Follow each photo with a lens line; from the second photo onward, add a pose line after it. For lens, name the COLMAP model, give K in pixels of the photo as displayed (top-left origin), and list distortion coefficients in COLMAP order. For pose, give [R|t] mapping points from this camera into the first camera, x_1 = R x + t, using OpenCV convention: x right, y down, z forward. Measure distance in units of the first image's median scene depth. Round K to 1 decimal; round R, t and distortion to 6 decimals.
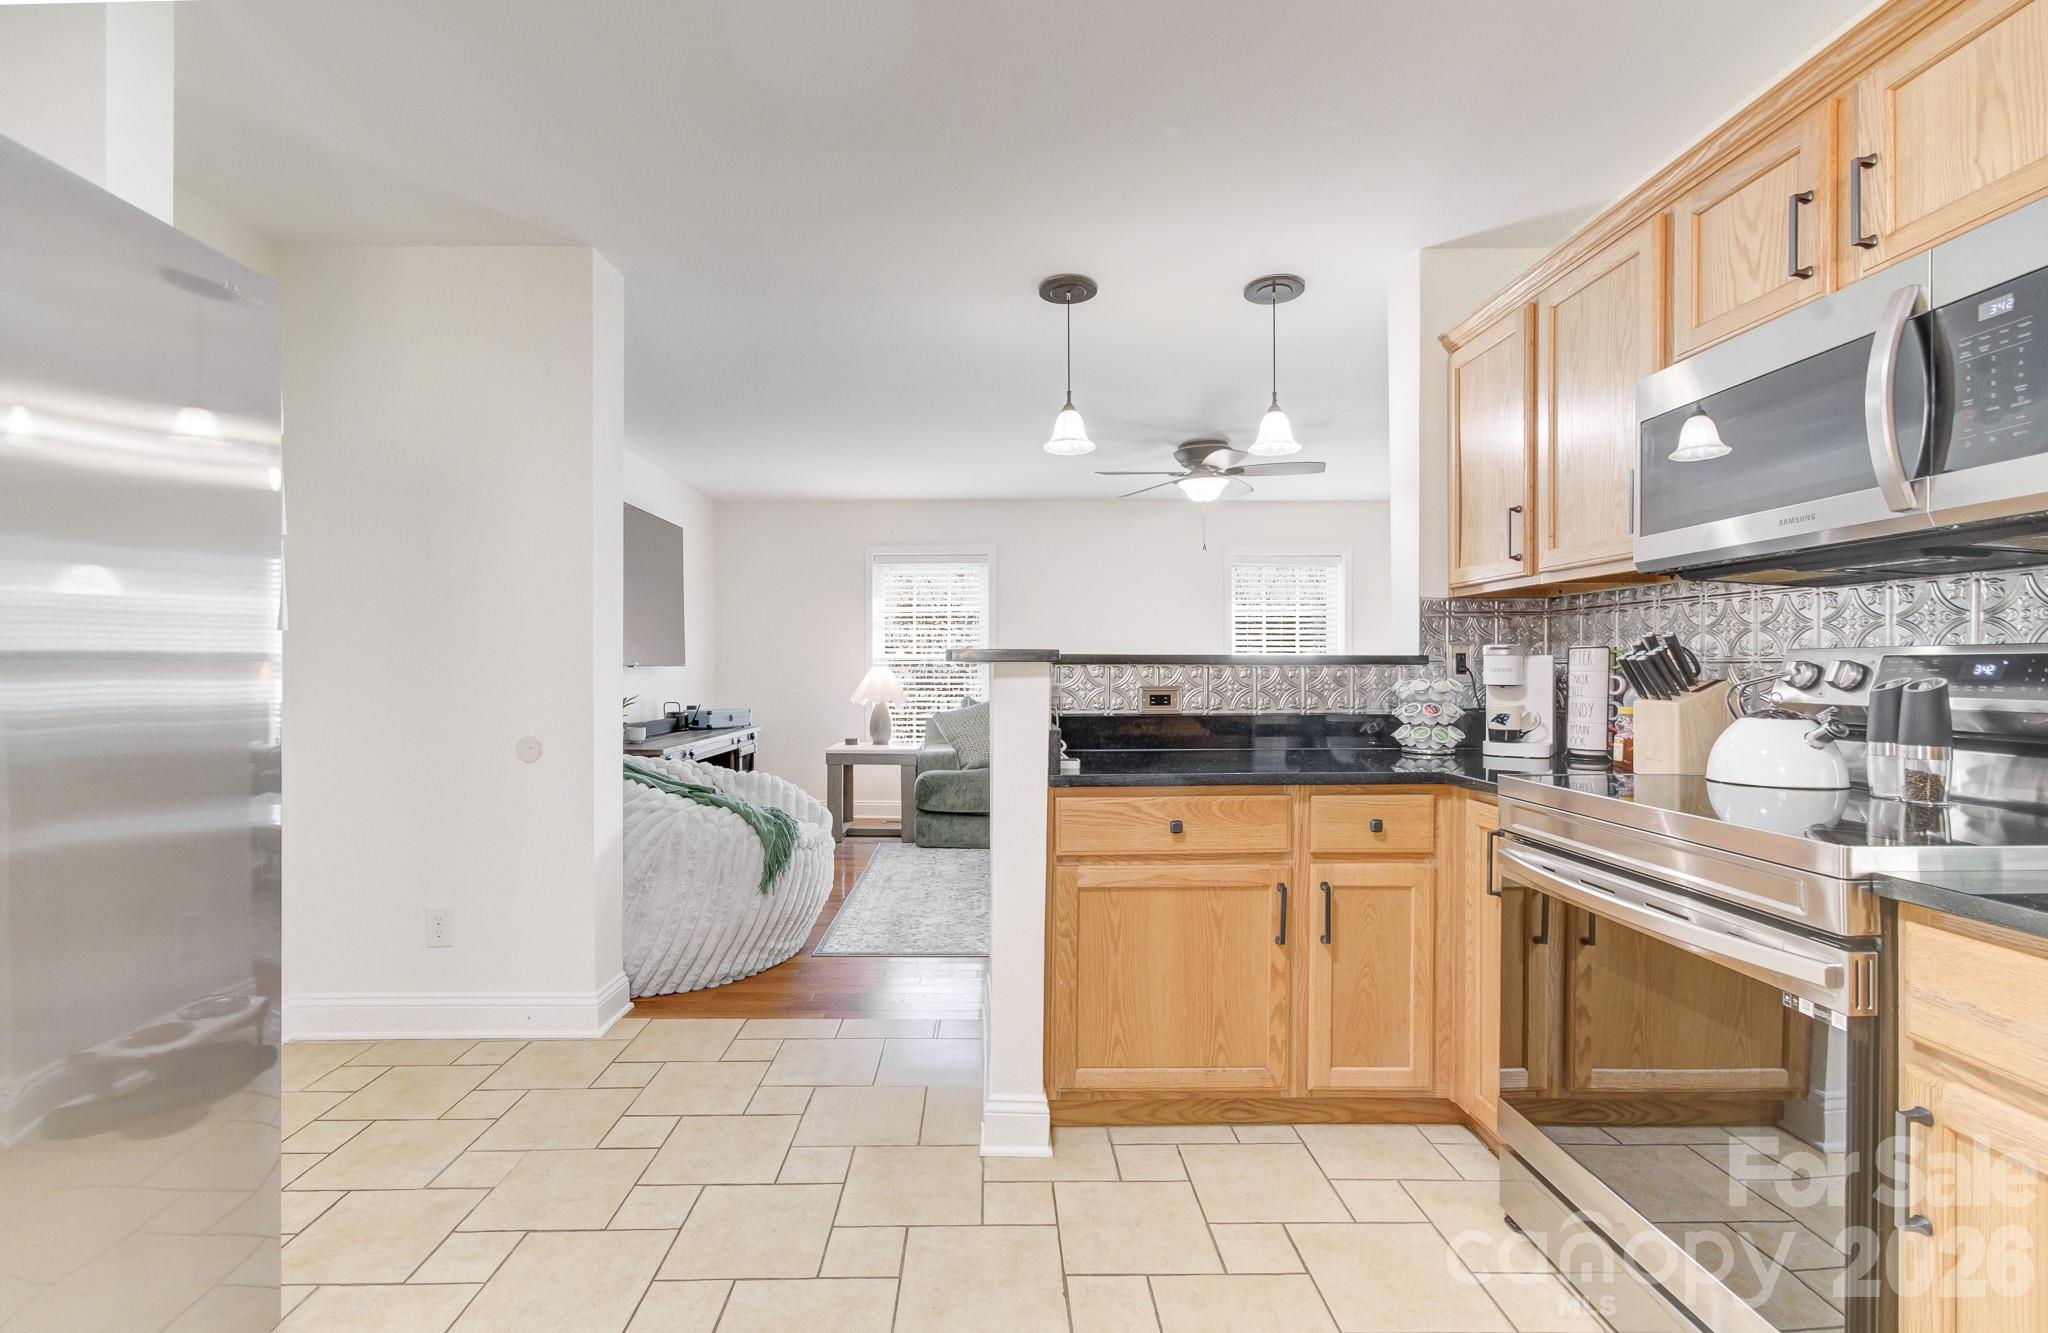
lens RADIAL K [[902.5, 0, 1013.6], [0, 902.5, 672.7], [0, 0, 1]] dist [-0.013078, 0.004564]
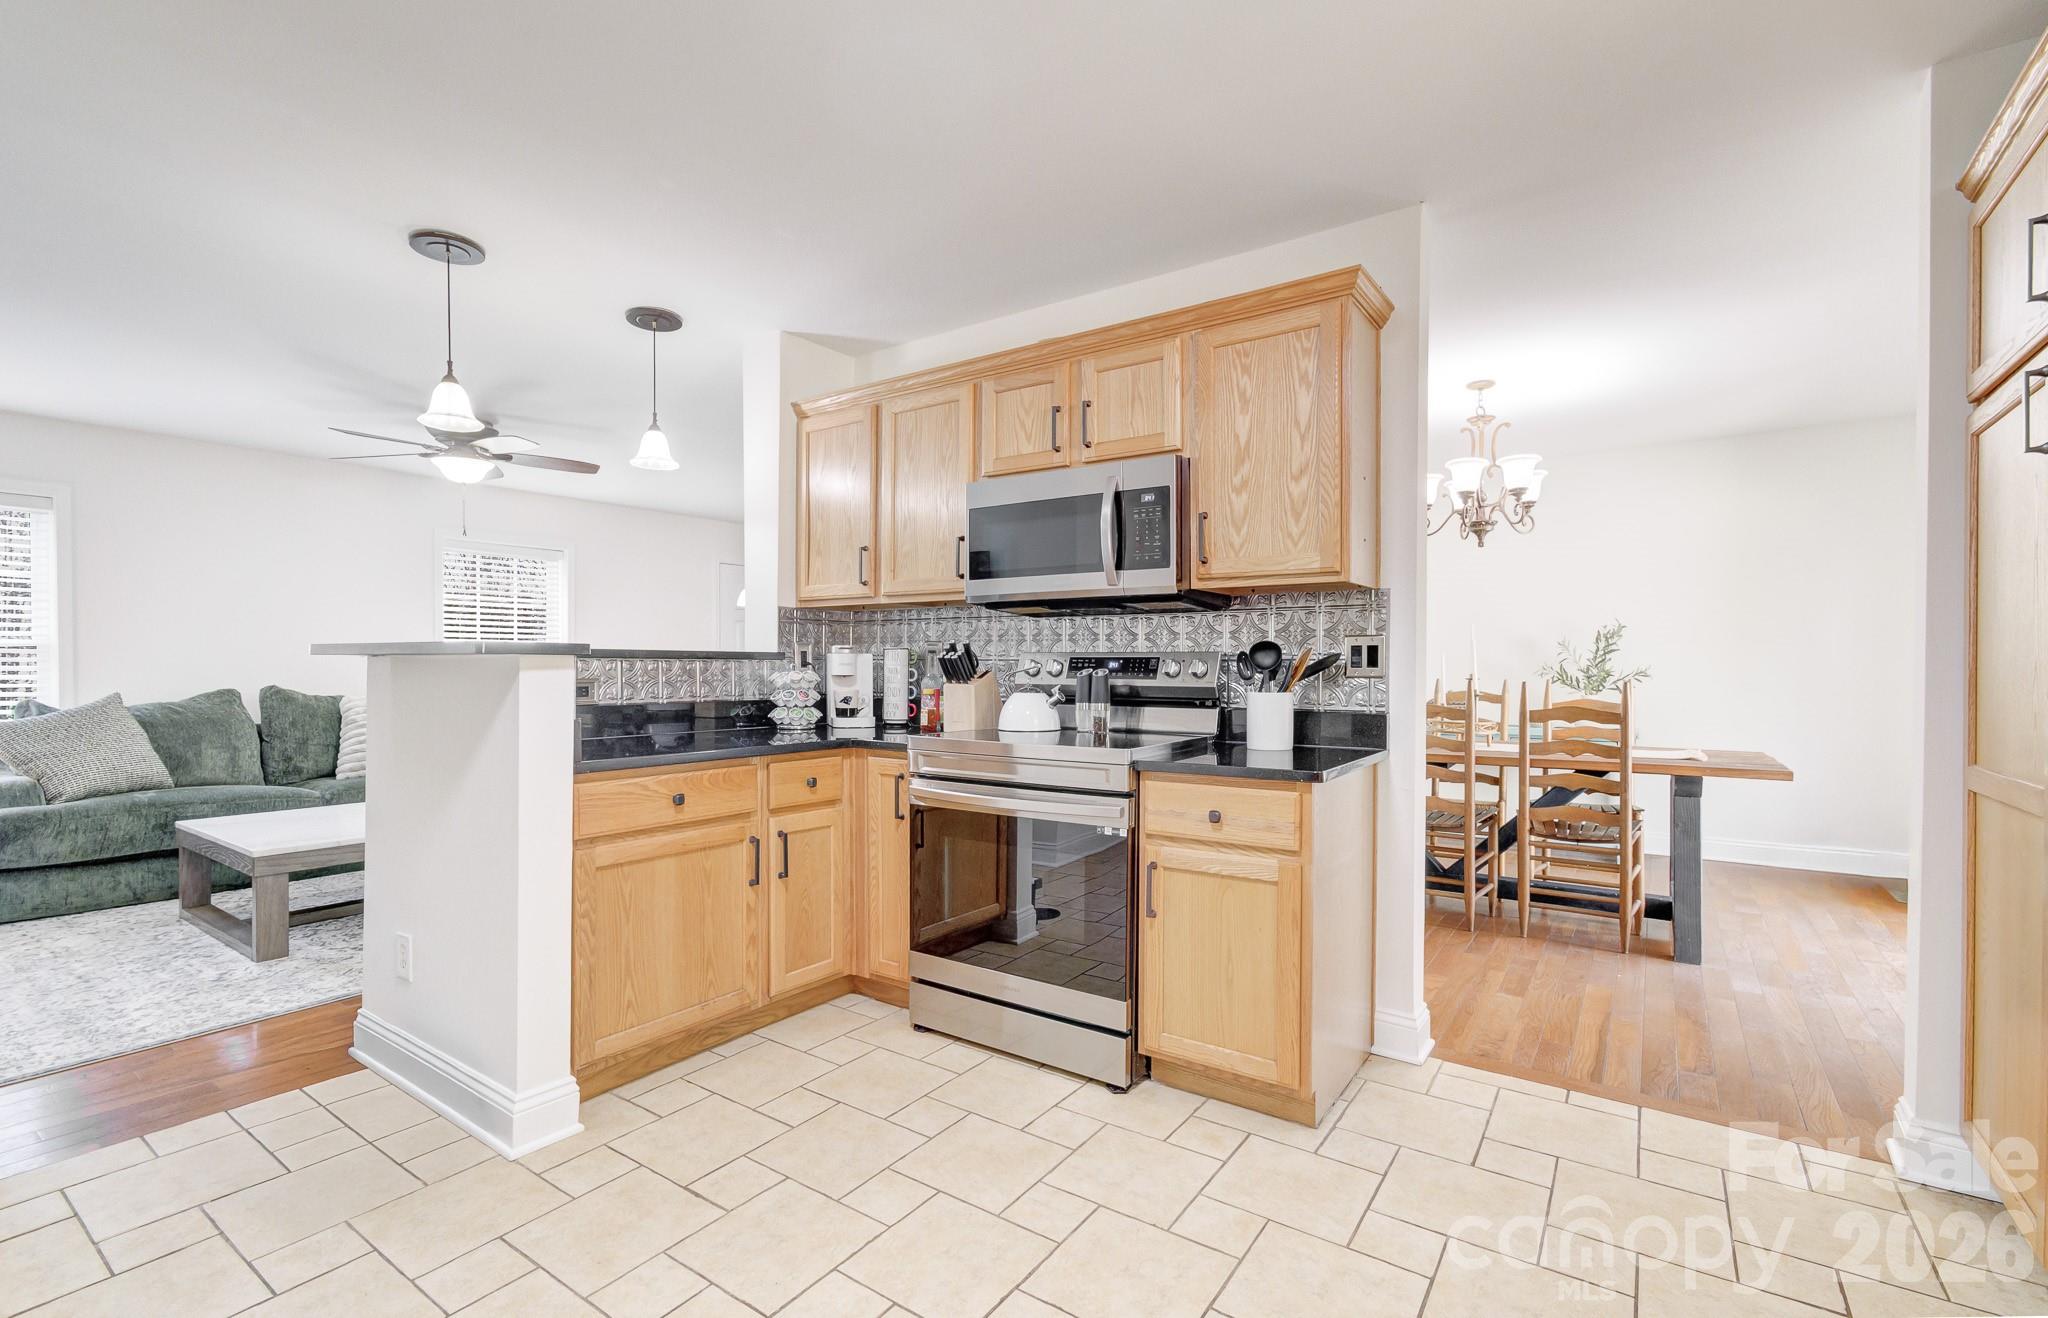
lens RADIAL K [[902.1, 0, 1011.0], [0, 902.1, 671.4], [0, 0, 1]] dist [0.002093, -0.000228]
pose [[0.589926, -0.003007, 0.807452, -0.491967], [-0.001093, 0.999989, 0.004523, 0.001766], [-0.807457, -0.003550, 0.589916, -0.014950]]
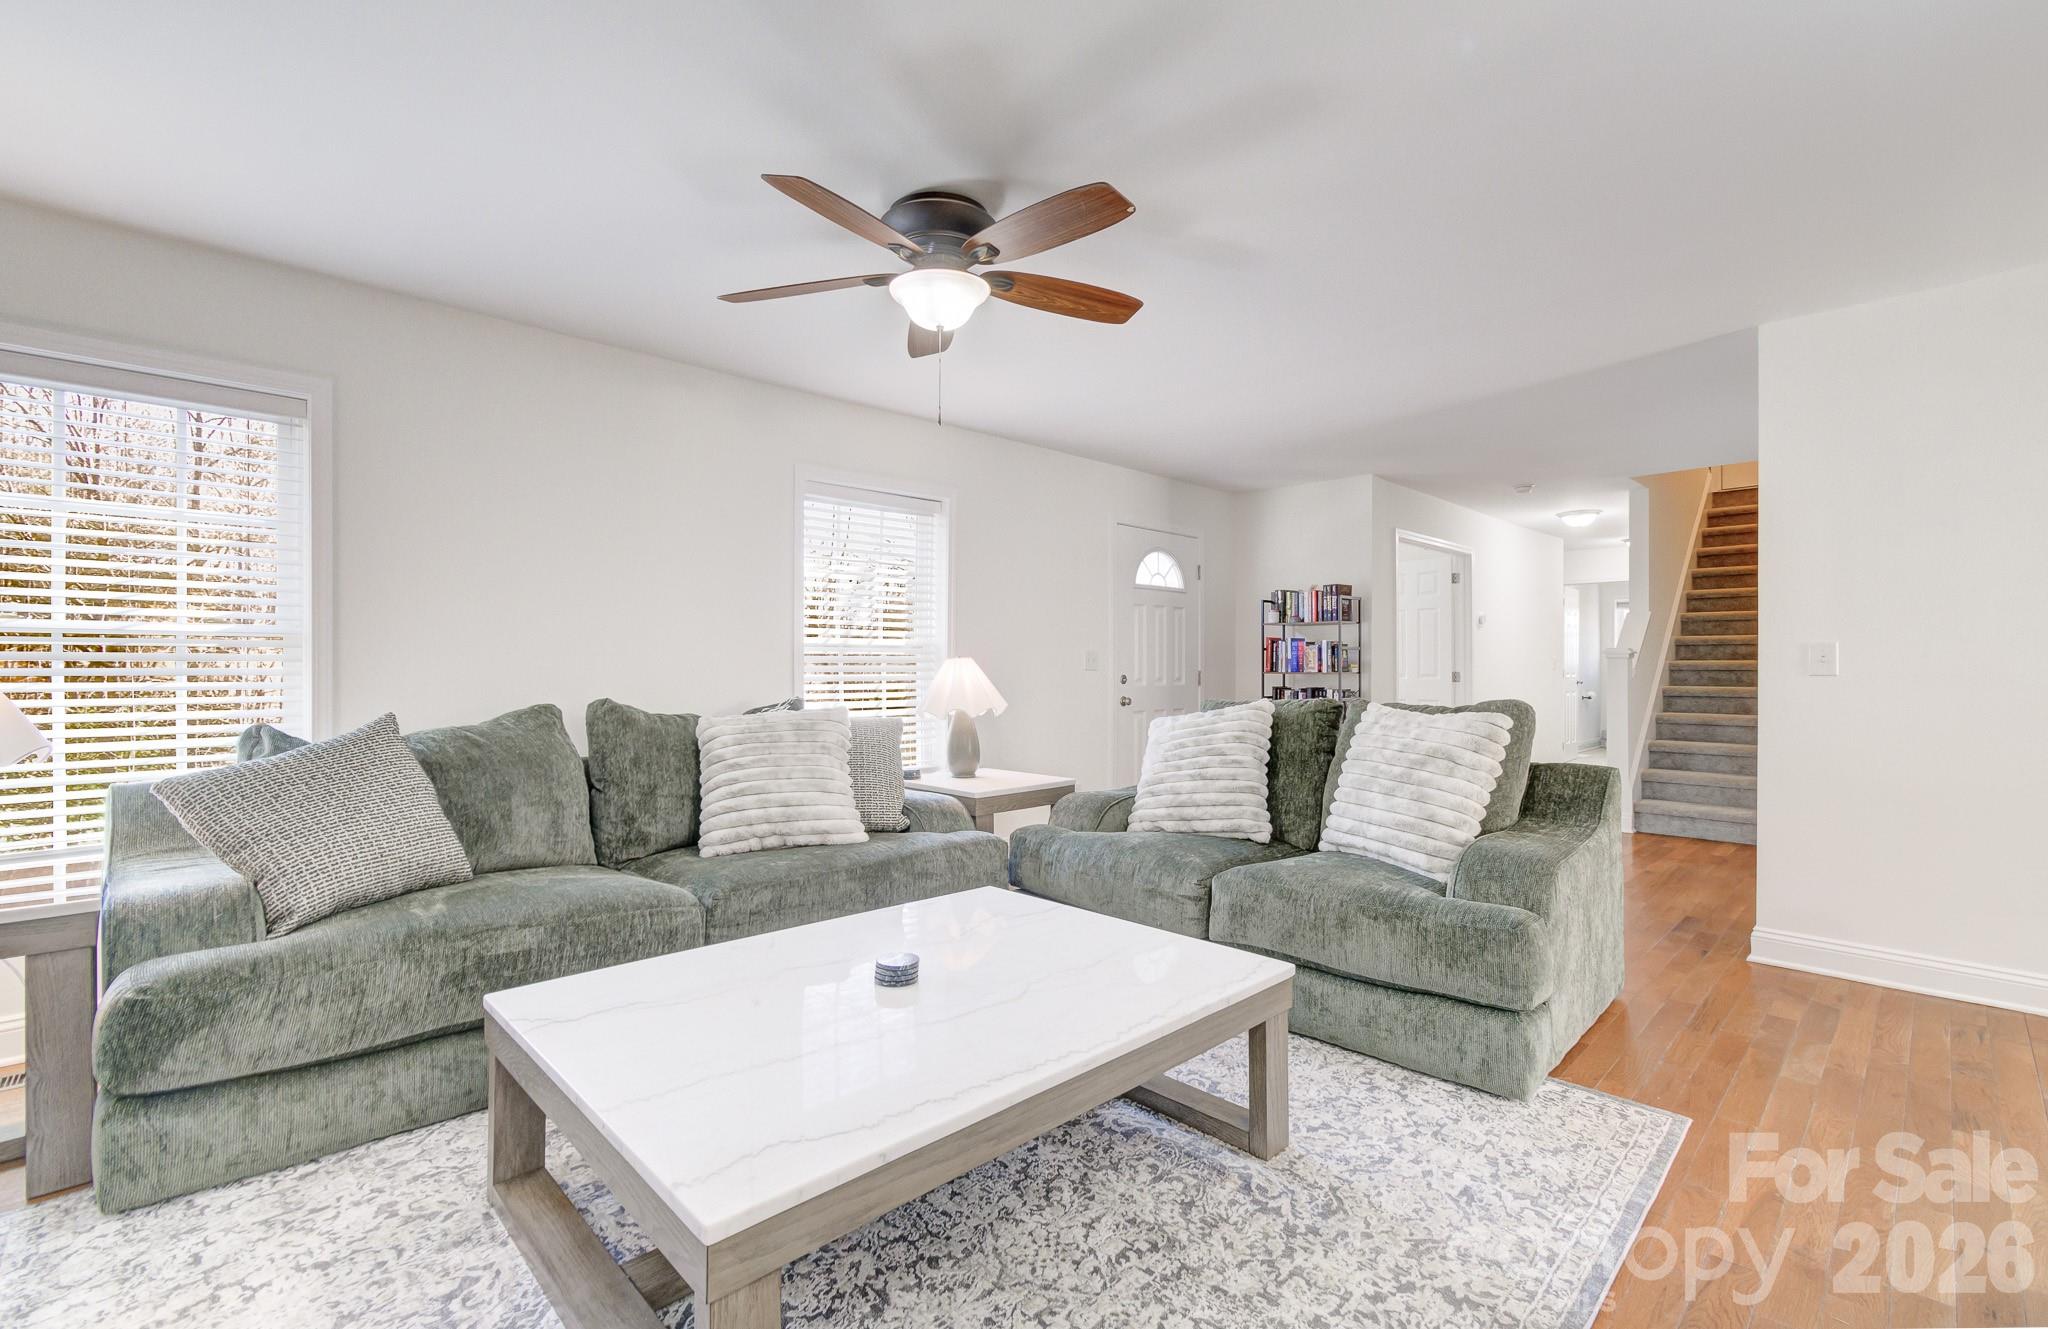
lens RADIAL K [[902.5, 0, 1020.3], [0, 902.5, 661.7], [0, 0, 1]] dist [-0.013078, 0.004564]
pose [[0.730865, 0.009743, 0.682453, -0.228986], [-0.001525, 0.999919, -0.012642, 0.007264], [-0.682521, 0.008199, 0.730820, 1.430184]]
